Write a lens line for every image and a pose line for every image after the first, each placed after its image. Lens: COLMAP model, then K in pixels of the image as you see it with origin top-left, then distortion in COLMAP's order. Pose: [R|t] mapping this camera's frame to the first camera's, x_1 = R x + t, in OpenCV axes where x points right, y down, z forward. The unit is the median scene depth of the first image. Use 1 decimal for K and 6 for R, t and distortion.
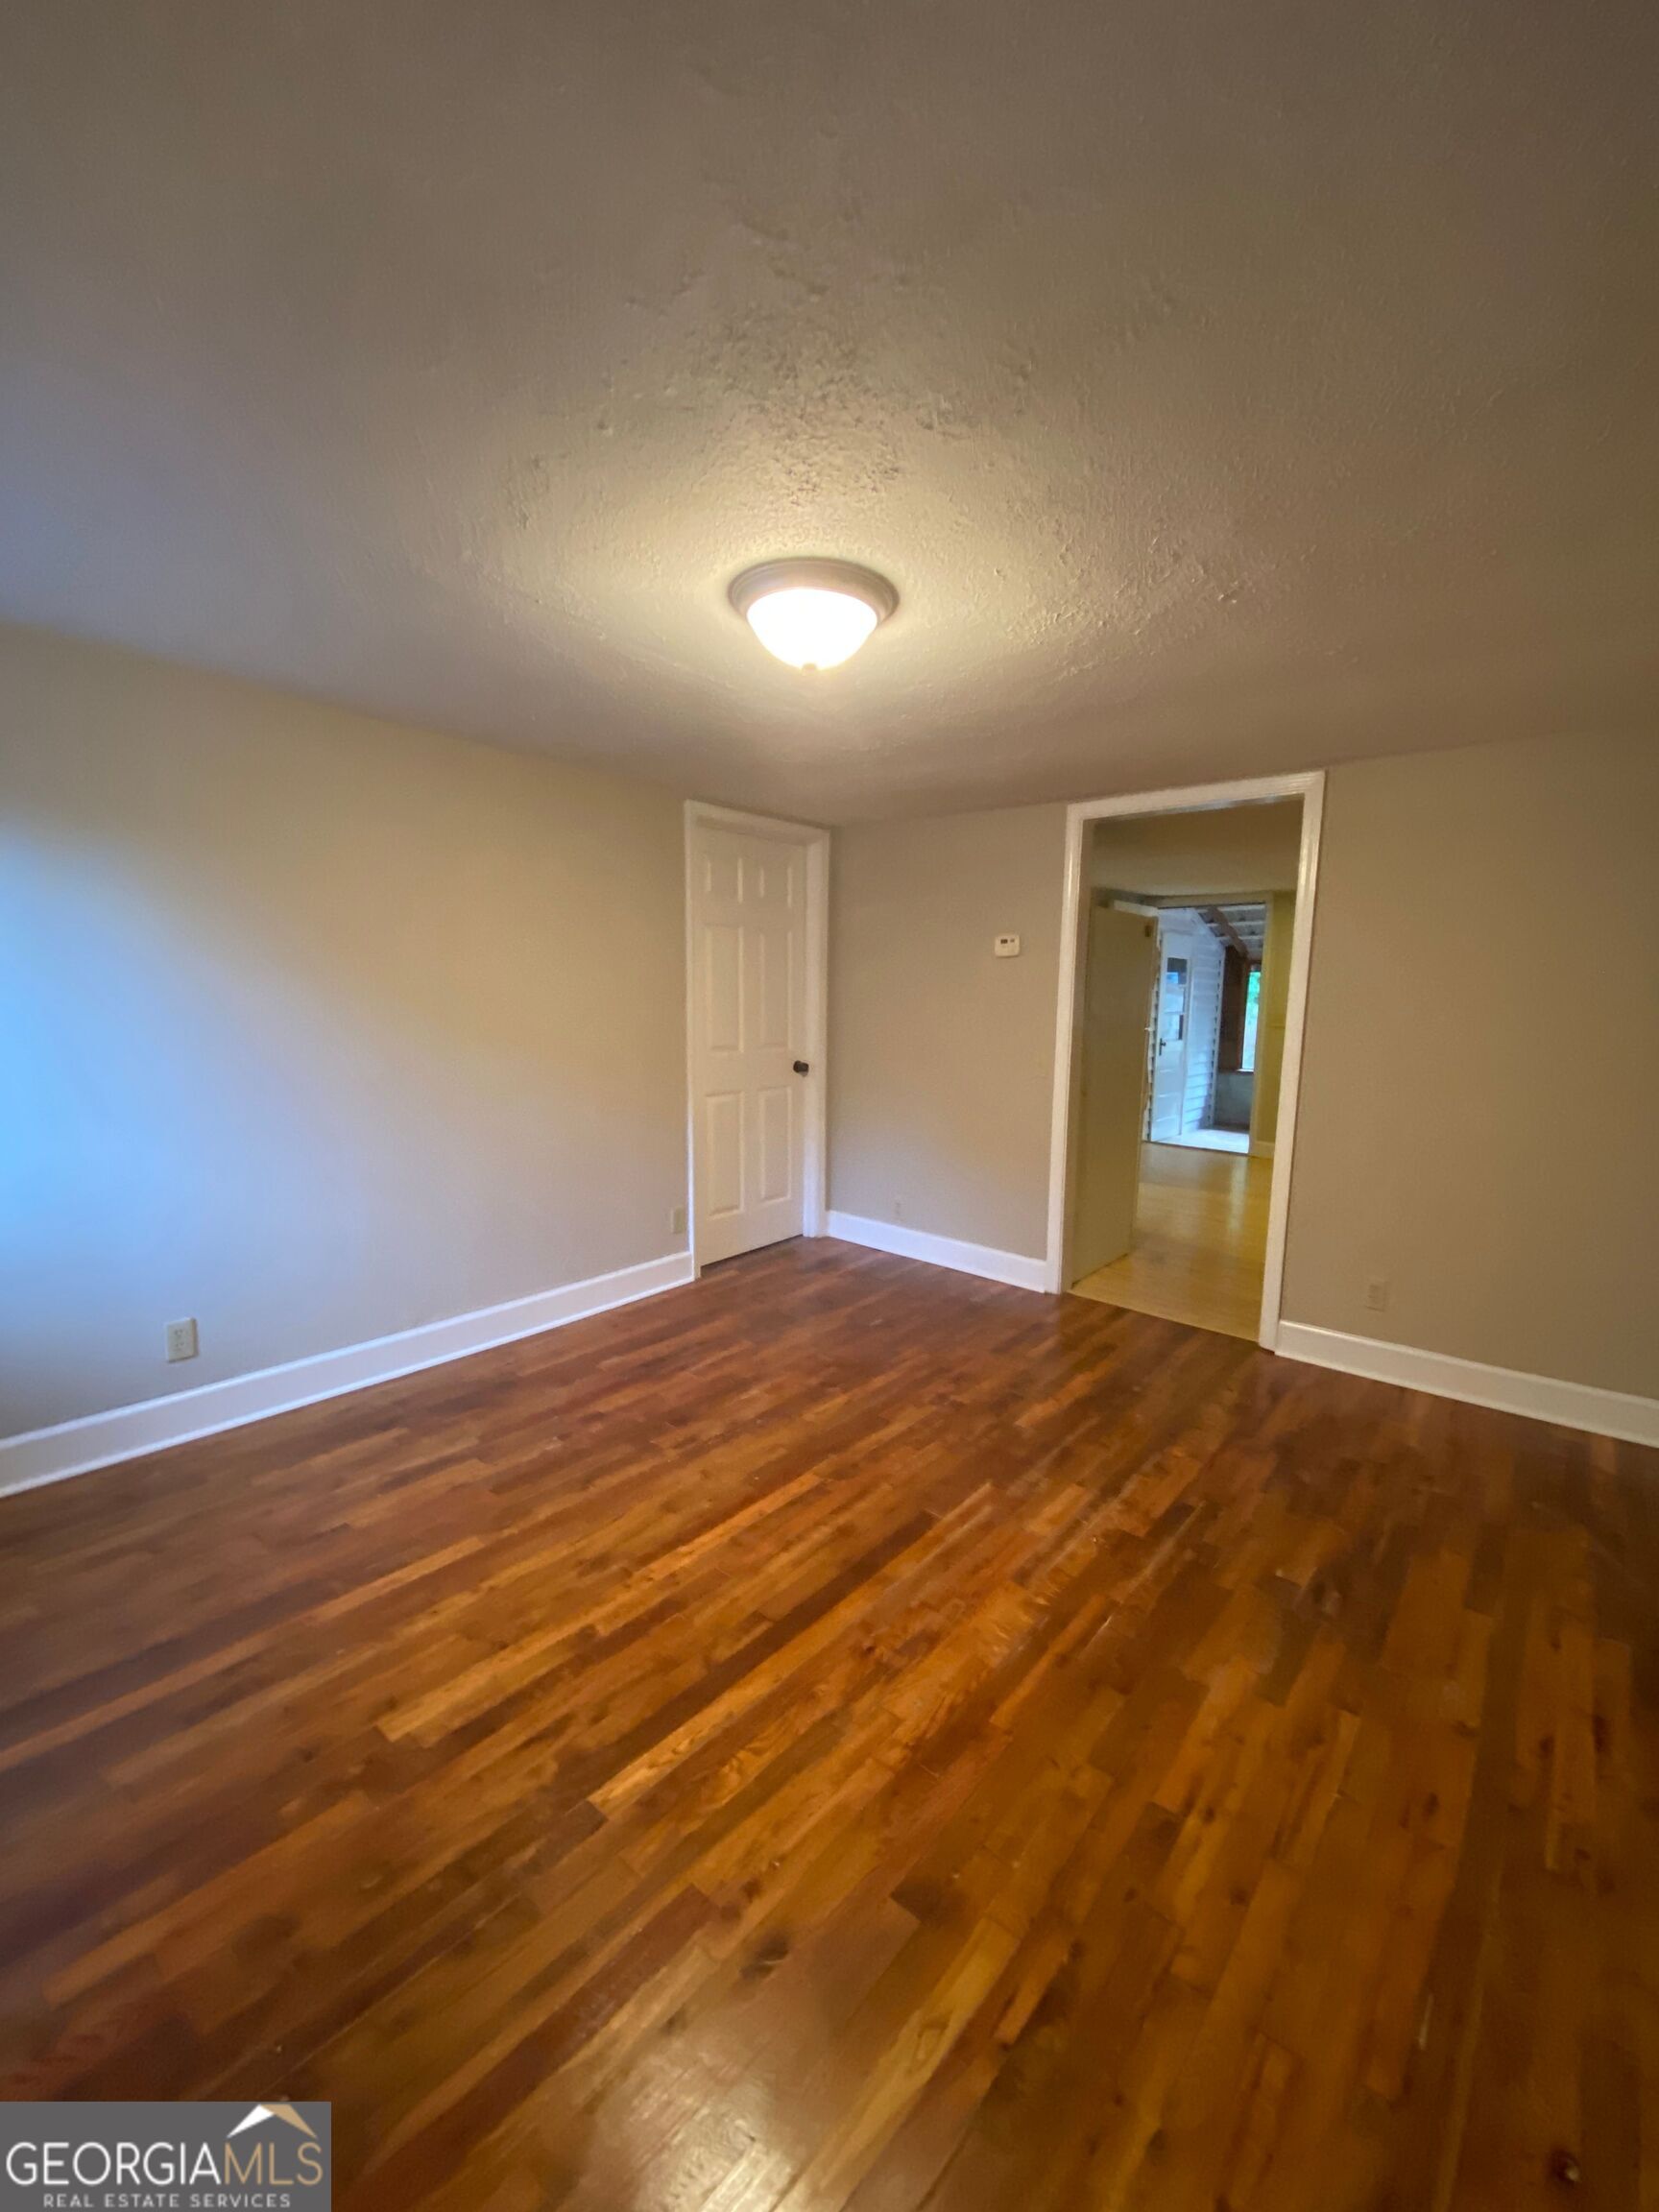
lens RADIAL K [[903.0, 0, 825.8], [0, 903.0, 1107.4], [0, 0, 1]] dist [-0.000607, -0.000054]
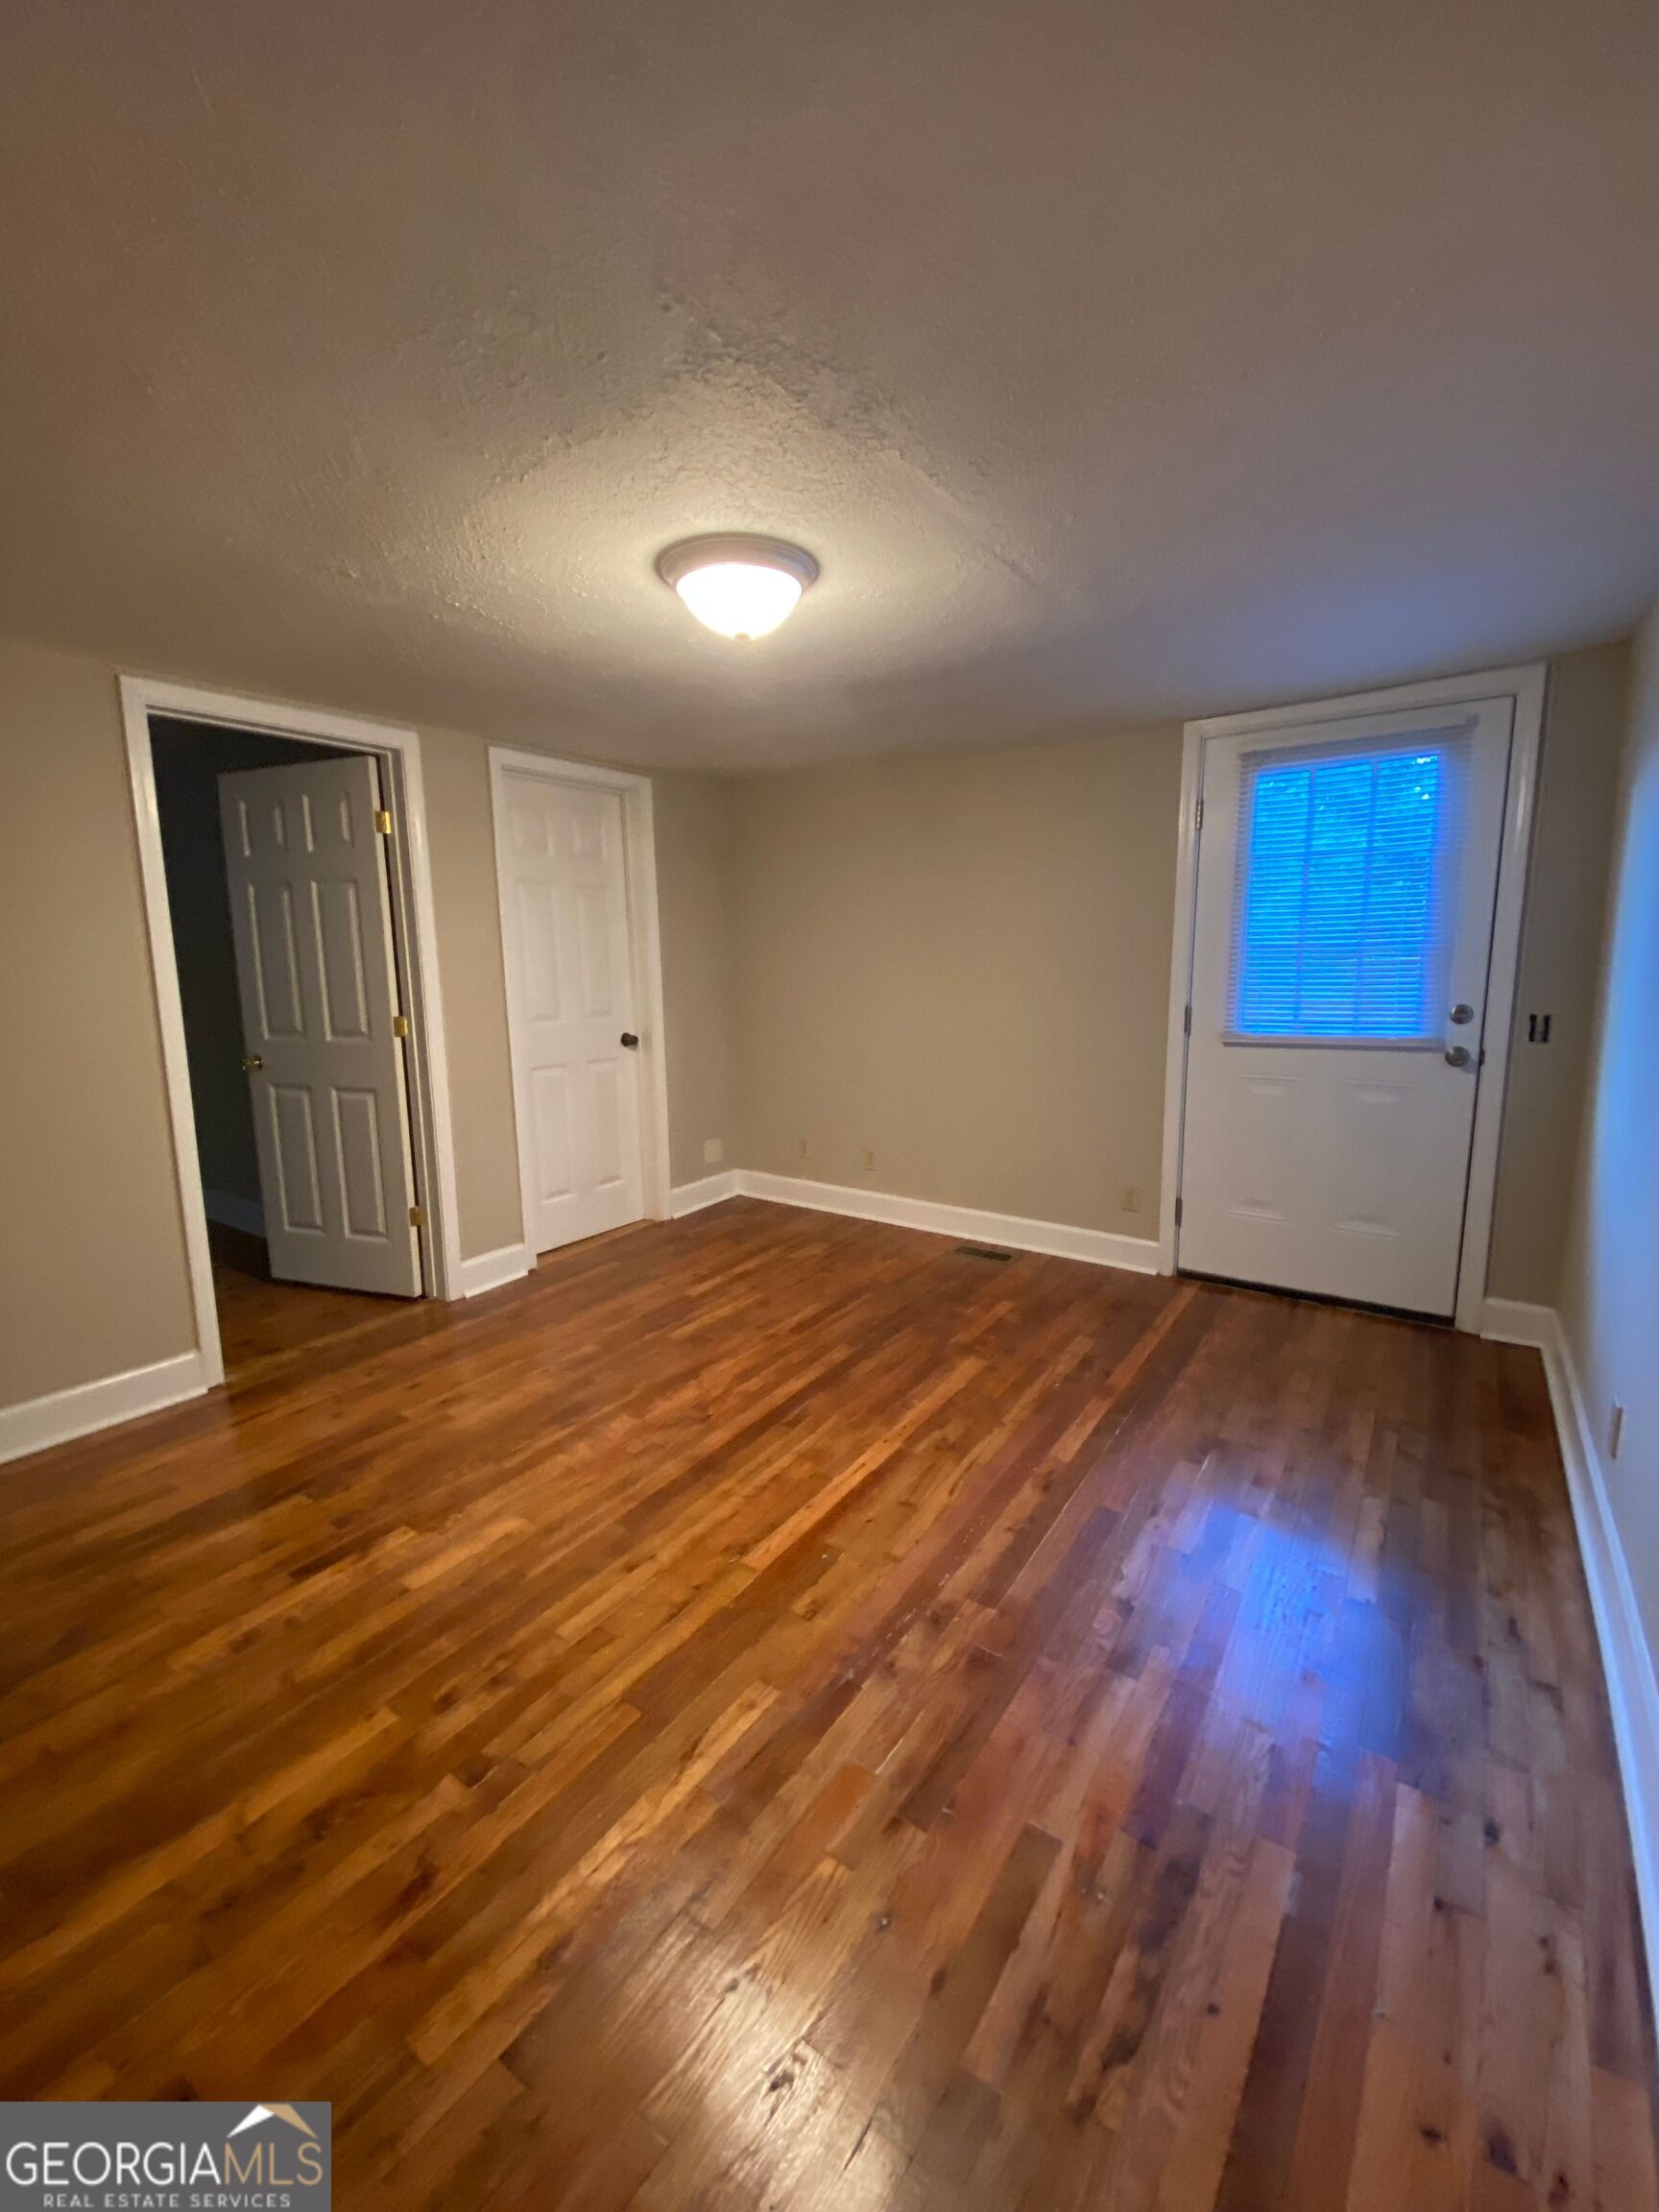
lens RADIAL K [[903.0, 0, 830.9], [0, 903.0, 1101.5], [0, 0, 1]] dist [-0.000607, -0.000054]
pose [[-0.995332, 0.008302, -0.096156, -0.008955], [-0.018823, 0.960464, 0.277768, -0.224576], [0.094660, 0.278281, -0.955824, 1.827614]]
